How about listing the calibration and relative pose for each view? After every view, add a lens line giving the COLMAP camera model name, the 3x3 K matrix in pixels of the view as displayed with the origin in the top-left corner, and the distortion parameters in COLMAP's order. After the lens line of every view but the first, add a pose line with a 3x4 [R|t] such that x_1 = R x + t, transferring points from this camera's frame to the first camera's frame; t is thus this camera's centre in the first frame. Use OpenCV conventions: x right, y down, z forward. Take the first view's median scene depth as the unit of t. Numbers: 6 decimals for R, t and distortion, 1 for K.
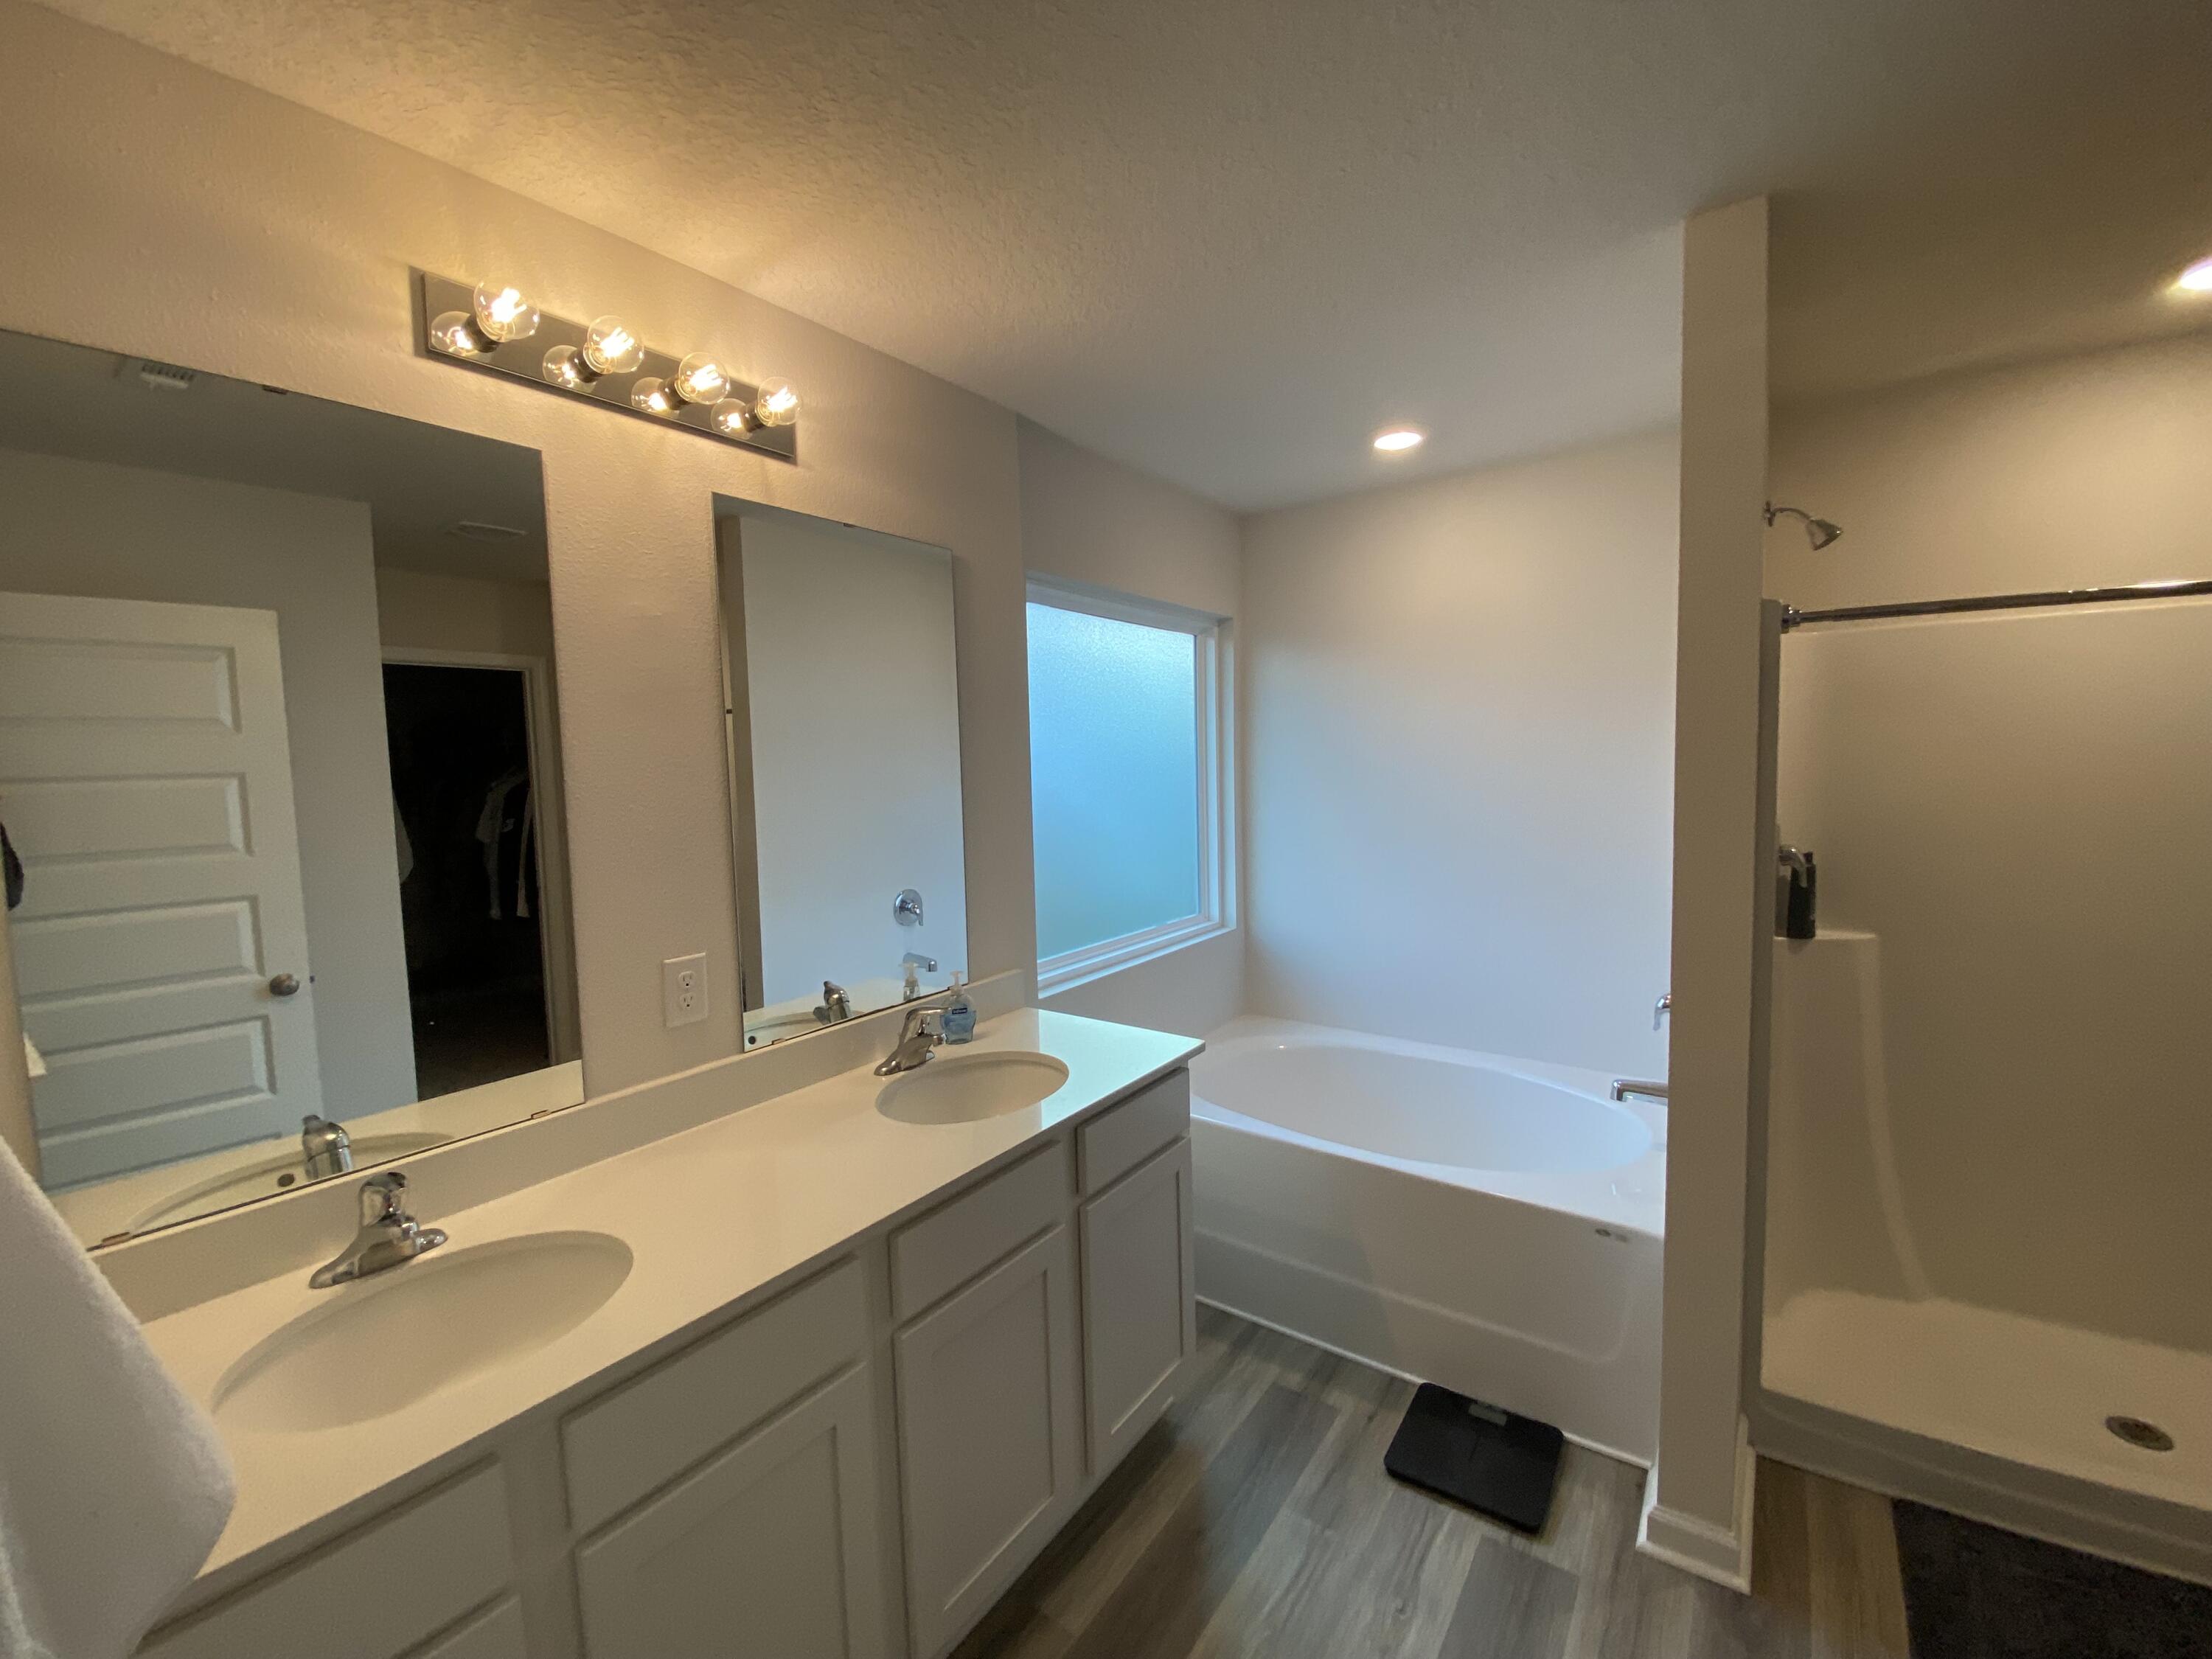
lens RADIAL K [[908.3, 0, 1111.2], [0, 908.3, 827.5], [0, 0, 1]] dist [0.045658, -0.031908]
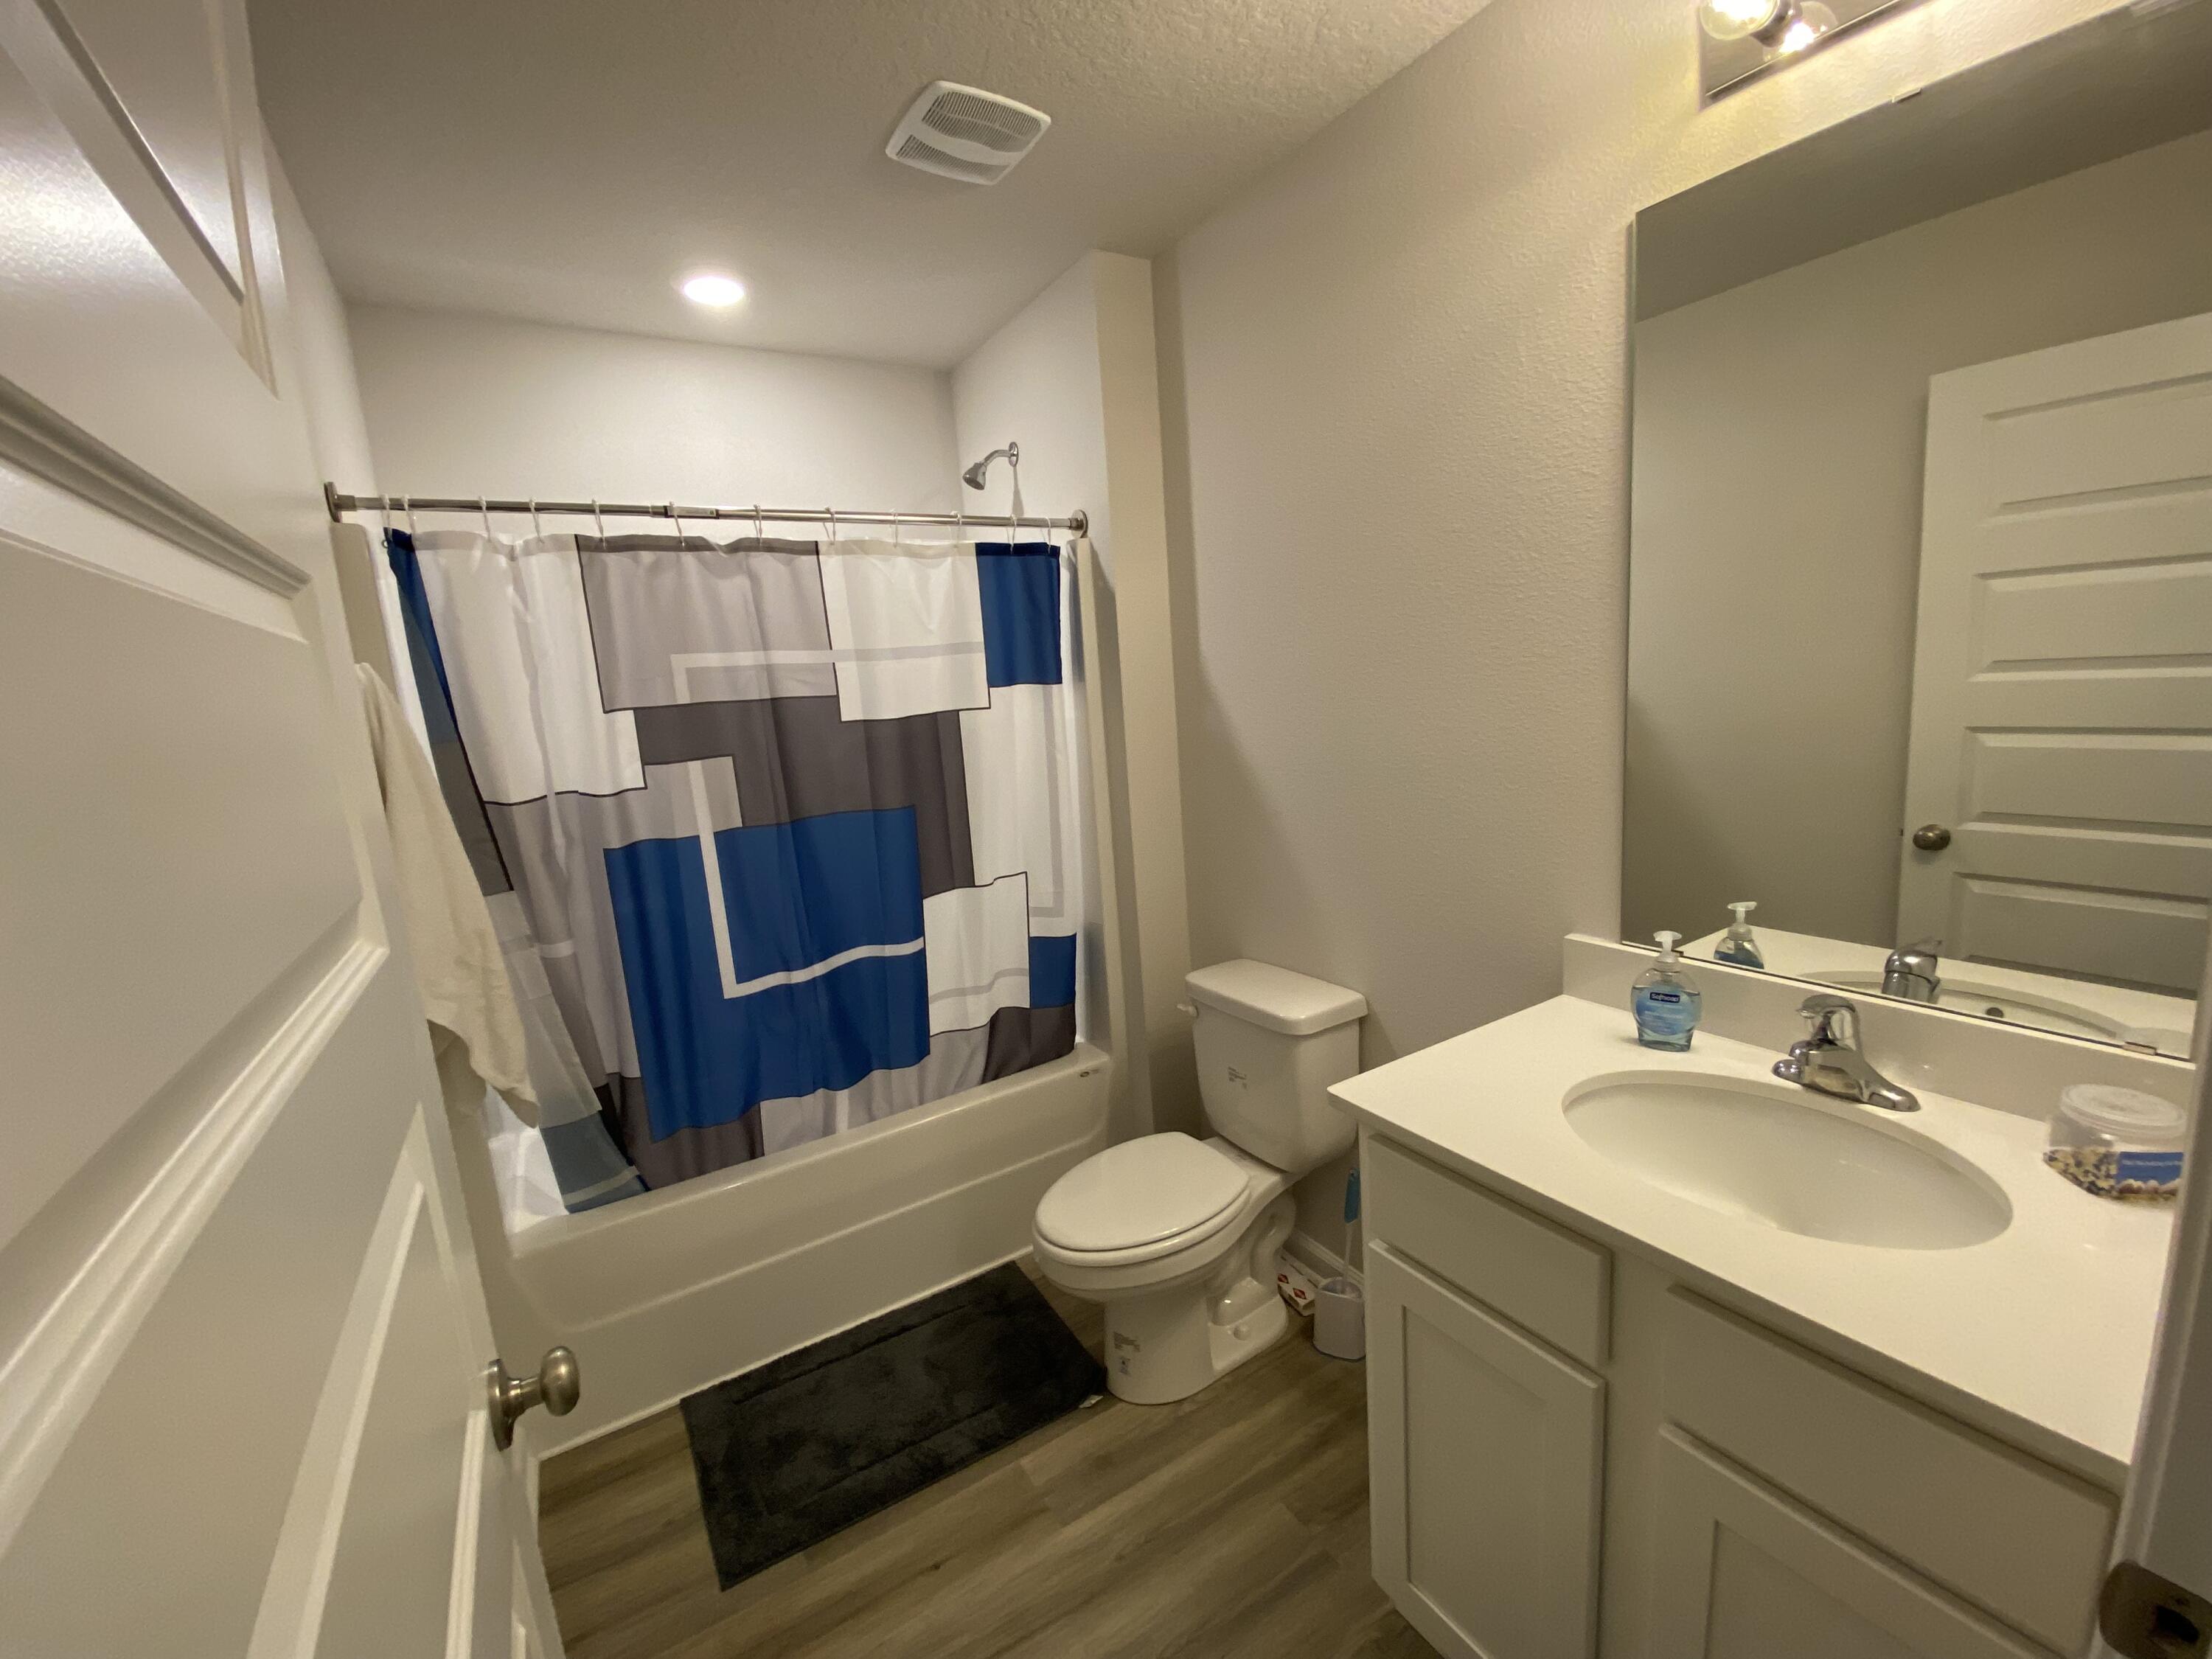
lens RADIAL K [[908.3, 0, 1111.2], [0, 908.3, 827.5], [0, 0, 1]] dist [0.045658, -0.031908]
pose [[-0.368448, 0.206449, -0.906435, 0.328510], [0.017145, 0.976373, 0.215410, -0.026373], [0.929490, 0.063827, -0.363283, 0.613766]]
